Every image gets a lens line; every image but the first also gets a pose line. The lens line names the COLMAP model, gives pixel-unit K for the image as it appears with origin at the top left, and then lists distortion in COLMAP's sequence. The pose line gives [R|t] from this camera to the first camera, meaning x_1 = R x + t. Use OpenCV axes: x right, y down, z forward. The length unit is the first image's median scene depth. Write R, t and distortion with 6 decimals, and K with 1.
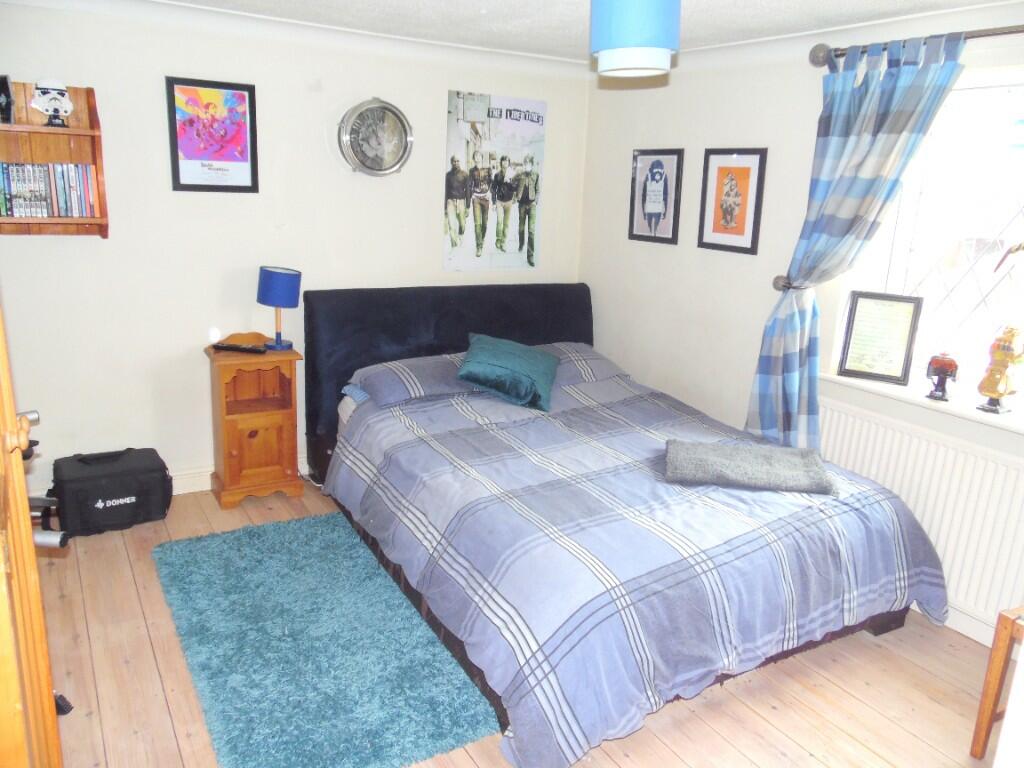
lens RADIAL K [[776.7, 0, 509.2], [0, 776.7, 380.9], [0, 0, 1]] dist [-0.021762, 0.054982]
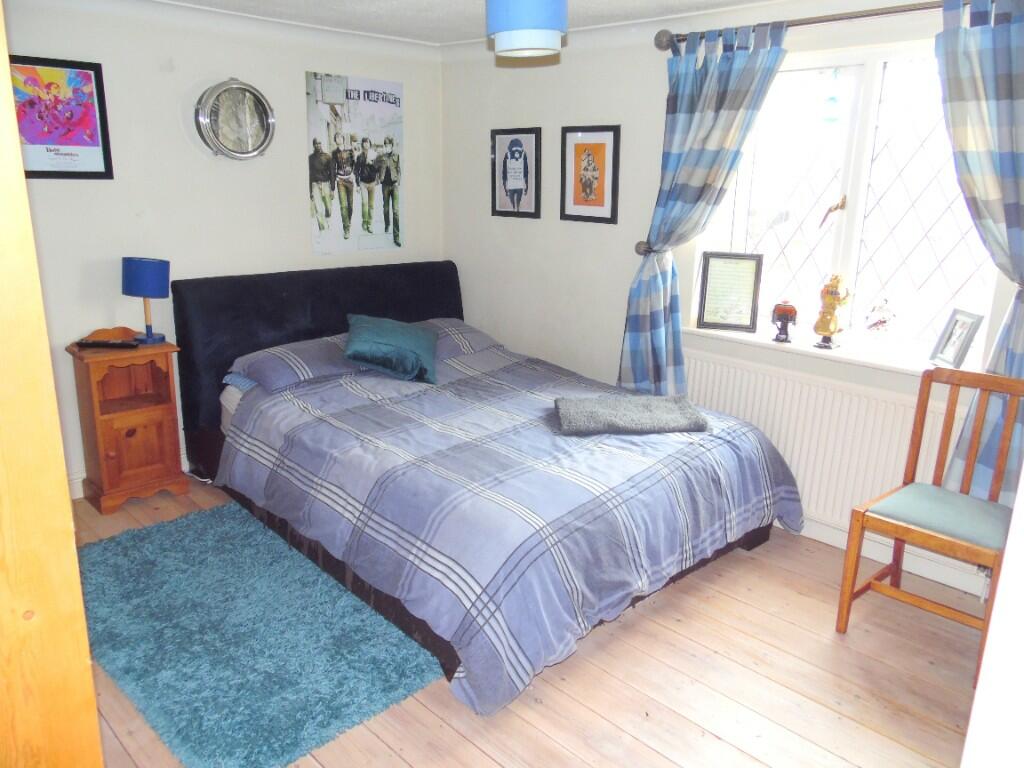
lens RADIAL K [[776.7, 0, 509.2], [0, 776.7, 380.9], [0, 0, 1]] dist [-0.021762, 0.054982]
pose [[0.973973, -0.081539, 0.211490, -0.091013], [0.077985, 0.996638, 0.025104, 0.021390], [-0.212826, -0.007957, 0.977058, -0.040155]]
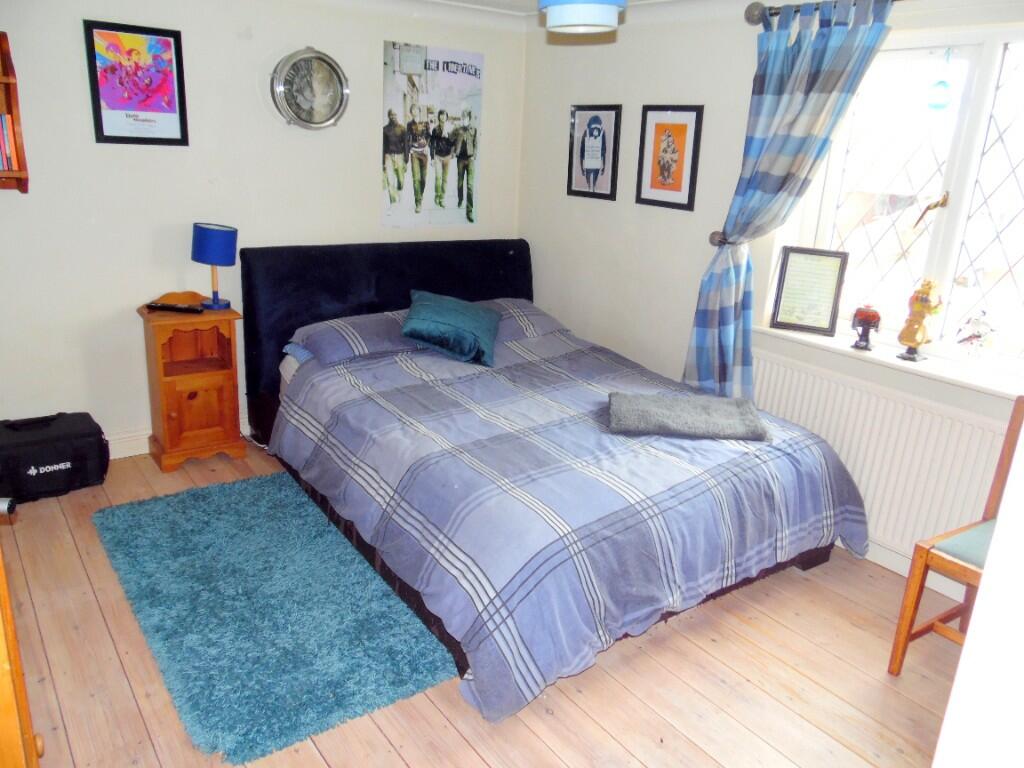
lens RADIAL K [[776.7, 0, 509.2], [0, 776.7, 380.9], [0, 0, 1]] dist [-0.021762, 0.054982]
pose [[0.995924, -0.019325, 0.088103, -0.021382], [0.014377, 0.998302, 0.056444, 0.000576], [-0.089045, -0.054947, 0.994511, -0.012689]]
